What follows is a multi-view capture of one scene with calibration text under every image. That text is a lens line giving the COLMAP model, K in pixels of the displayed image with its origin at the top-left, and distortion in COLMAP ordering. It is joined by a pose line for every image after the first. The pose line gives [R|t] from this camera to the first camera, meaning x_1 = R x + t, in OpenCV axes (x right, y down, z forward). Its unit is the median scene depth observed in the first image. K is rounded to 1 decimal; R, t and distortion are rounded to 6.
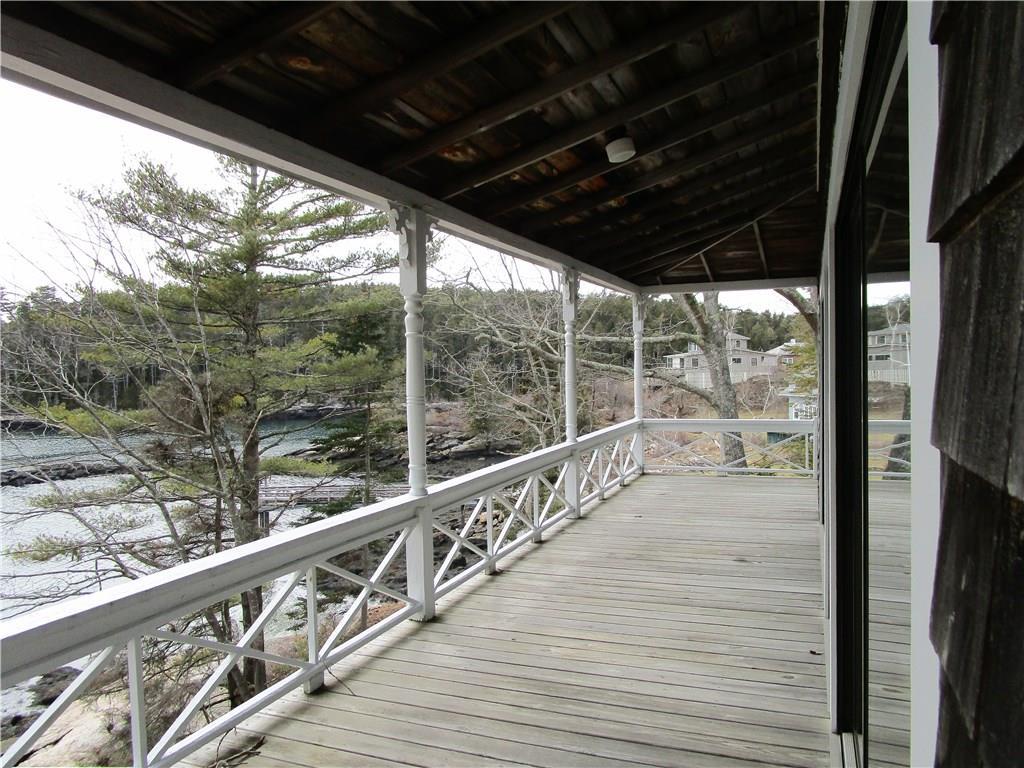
lens RADIAL K [[725.6, 0, 510.7], [0, 725.6, 387.3], [0, 0, 1]] dist [-0.034035, 0.018757]
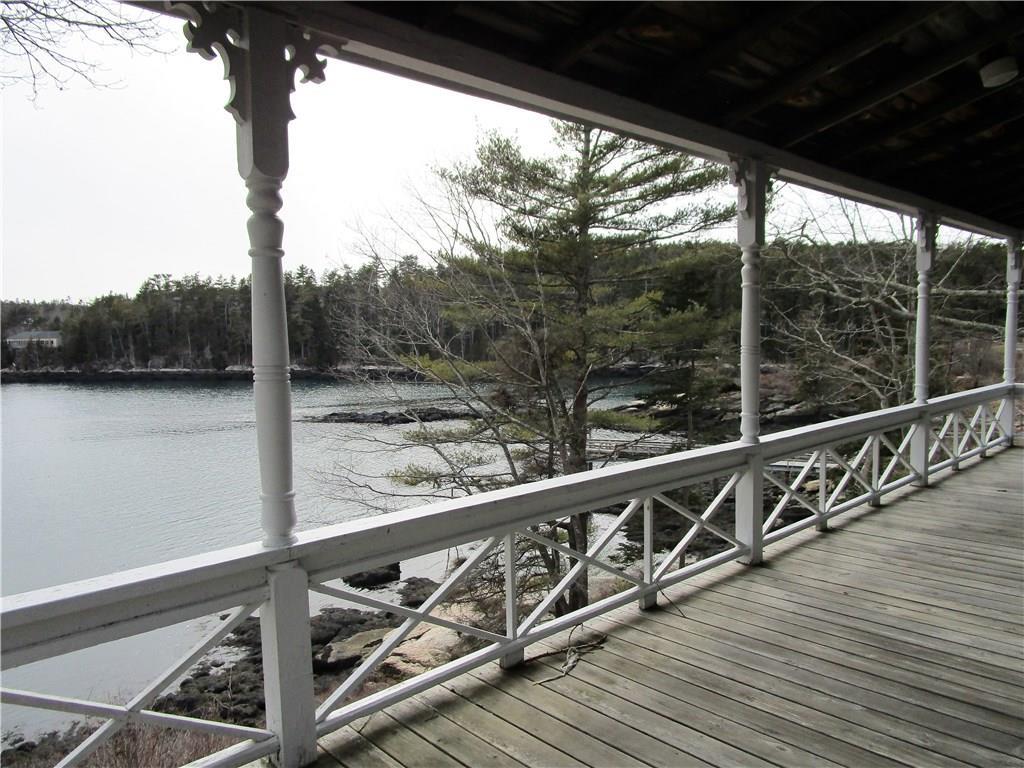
lens RADIAL K [[725.6, 0, 511.1], [0, 725.6, 382.7], [0, 0, 1]] dist [-0.034035, 0.018757]
pose [[0.906607, 0.037233, -0.420331, -0.002396], [-0.016520, 0.998468, 0.052814, 0.005244], [0.421653, -0.040938, 0.905833, -0.021072]]
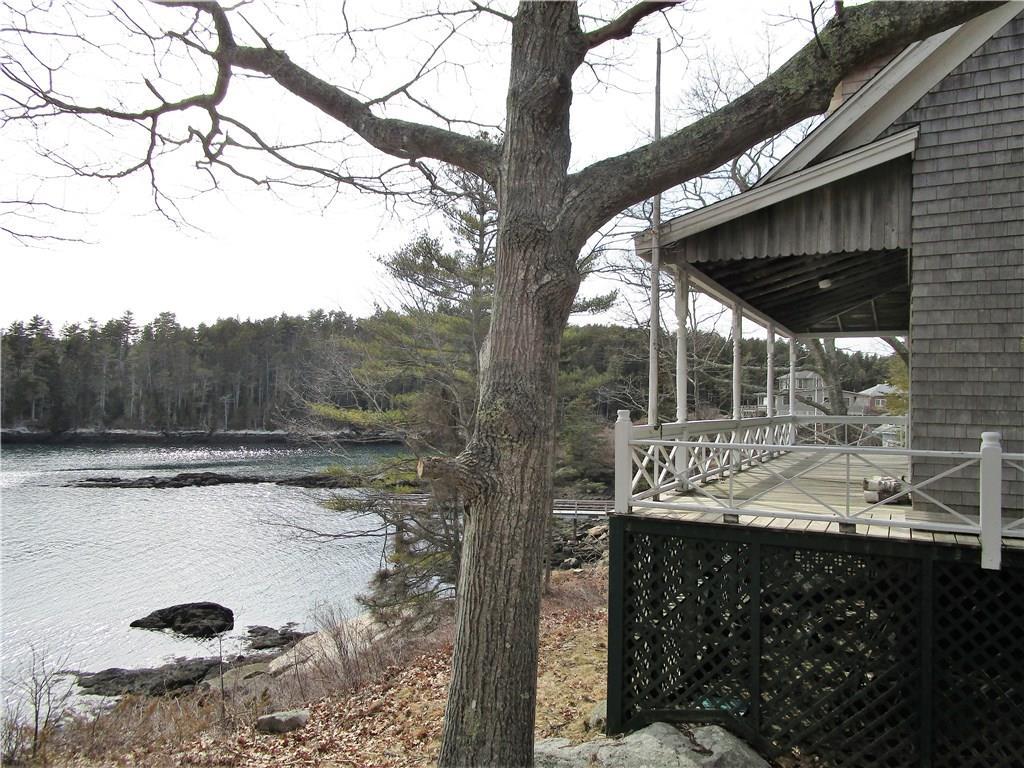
lens RADIAL K [[725.6, 0, 512.0], [0, 725.6, 390.1], [0, 0, 1]] dist [-0.034035, 0.018757]
pose [[0.993880, 0.030749, -0.106100, -0.216359], [-0.035216, 0.998559, -0.040488, 0.059487], [0.104703, 0.043976, 0.993531, -0.524732]]
